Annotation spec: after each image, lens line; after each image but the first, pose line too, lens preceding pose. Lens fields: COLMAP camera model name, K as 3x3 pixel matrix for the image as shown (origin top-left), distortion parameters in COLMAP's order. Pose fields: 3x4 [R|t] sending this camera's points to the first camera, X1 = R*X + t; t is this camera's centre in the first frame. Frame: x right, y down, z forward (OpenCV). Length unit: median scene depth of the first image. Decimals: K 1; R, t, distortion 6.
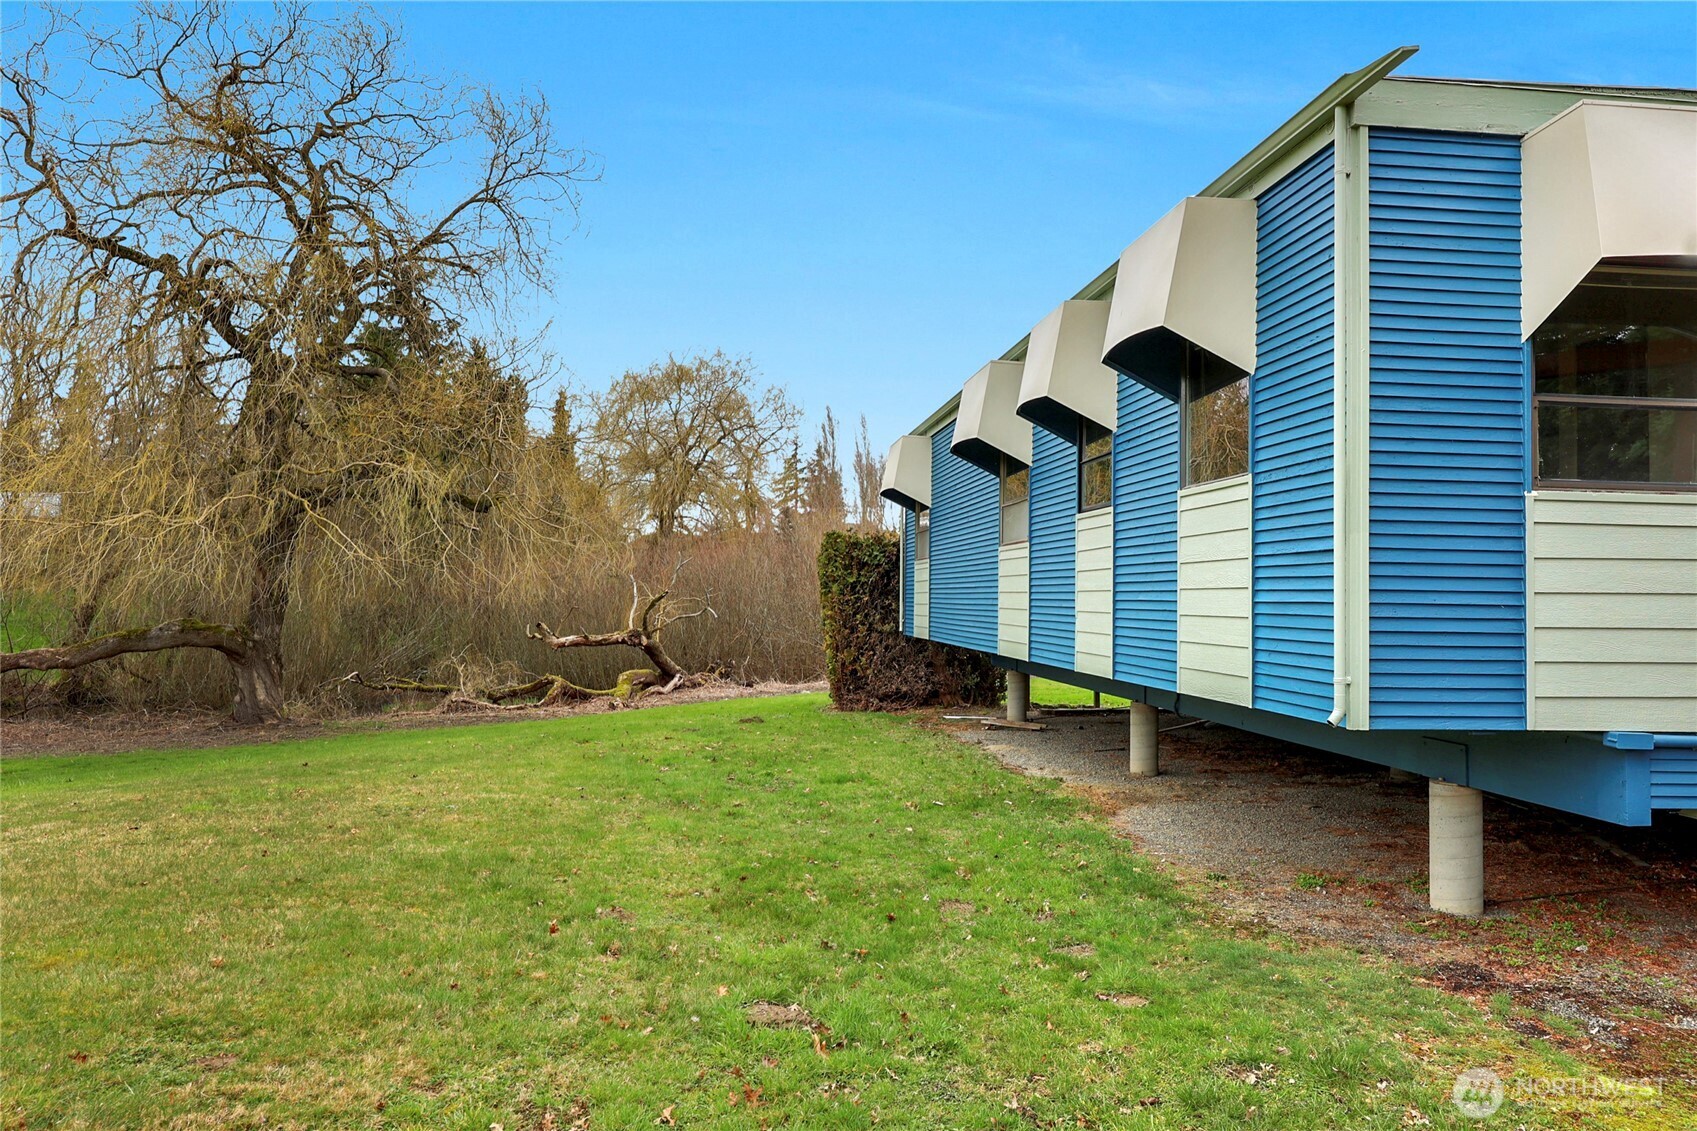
lens RADIAL K [[1166.3, 0, 848.3], [0, 1166.3, 566.9], [0, 0, 1]] dist [0.012196, 0.004000]
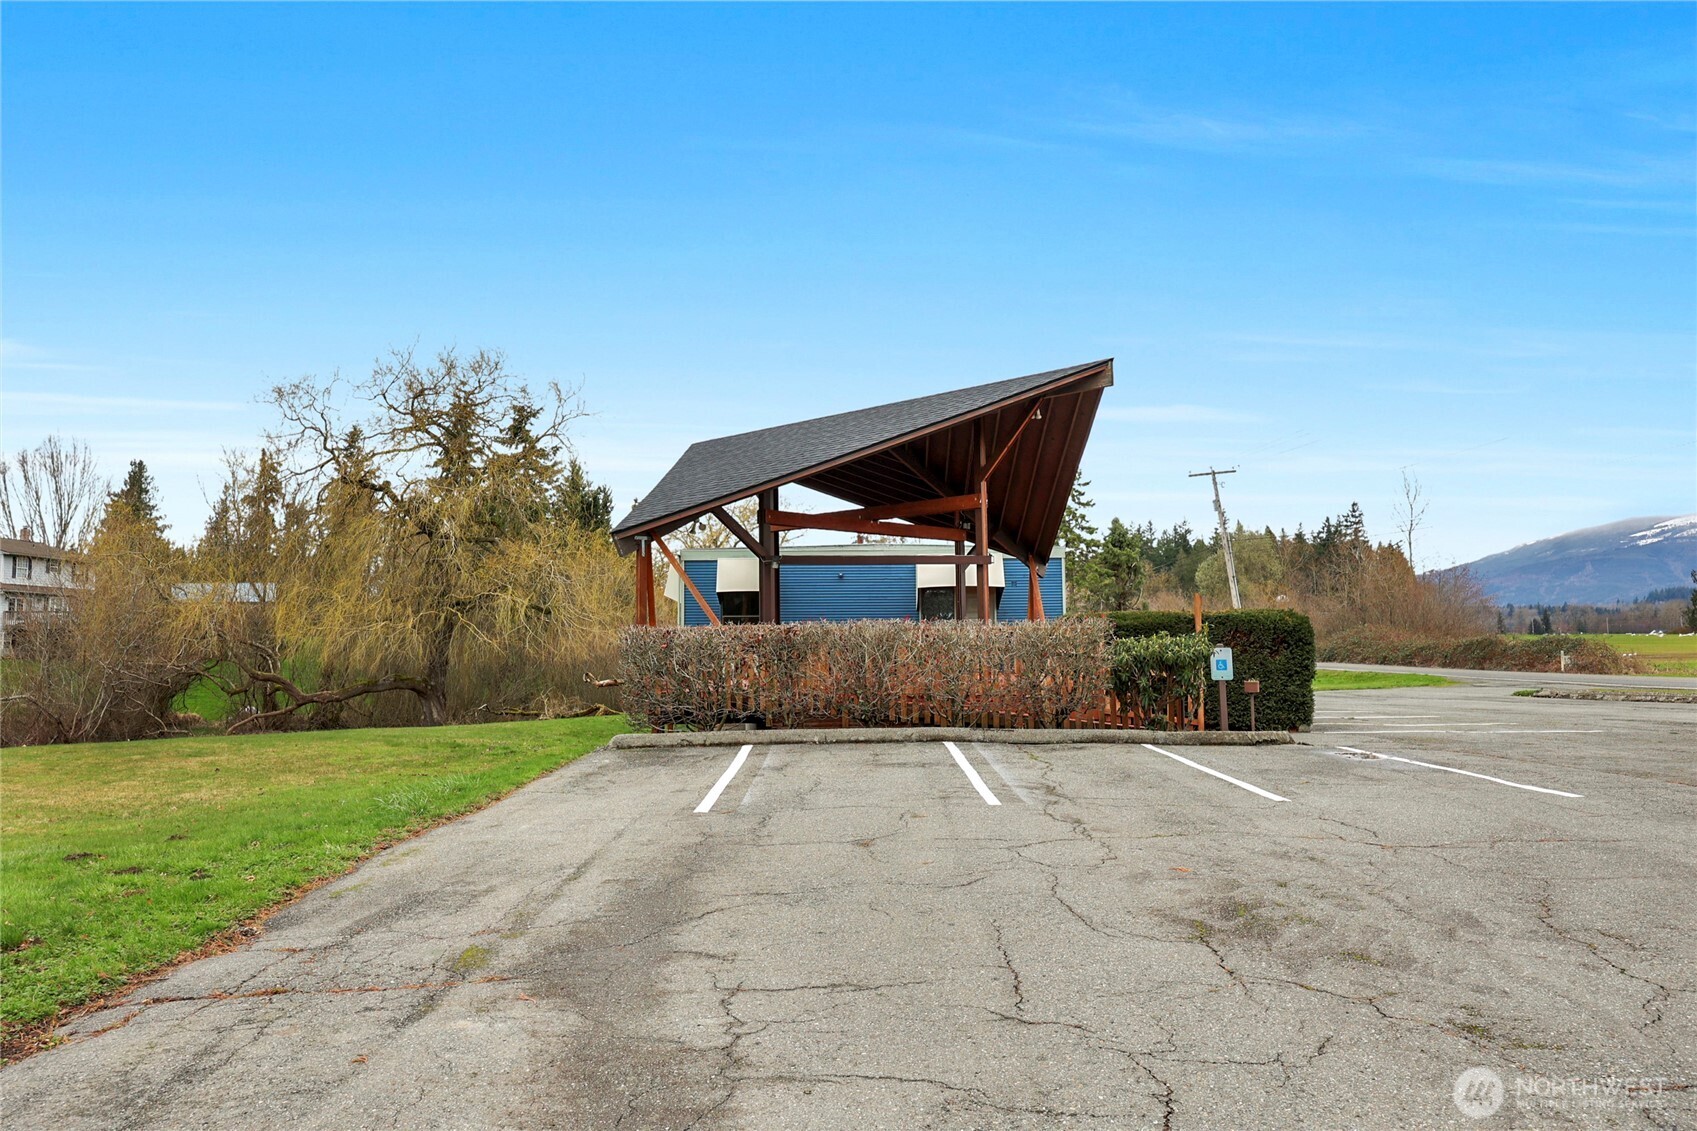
lens RADIAL K [[1193.1, 0, 854.5], [0, 1193.1, 574.7], [0, 0, 1]] dist [0.049701, 0.000907]
pose [[0.994339, -0.026046, -0.103008, 0.345817], [0.022700, 0.999180, -0.033529, -0.032108], [0.103797, 0.031001, 0.994115, -0.797398]]
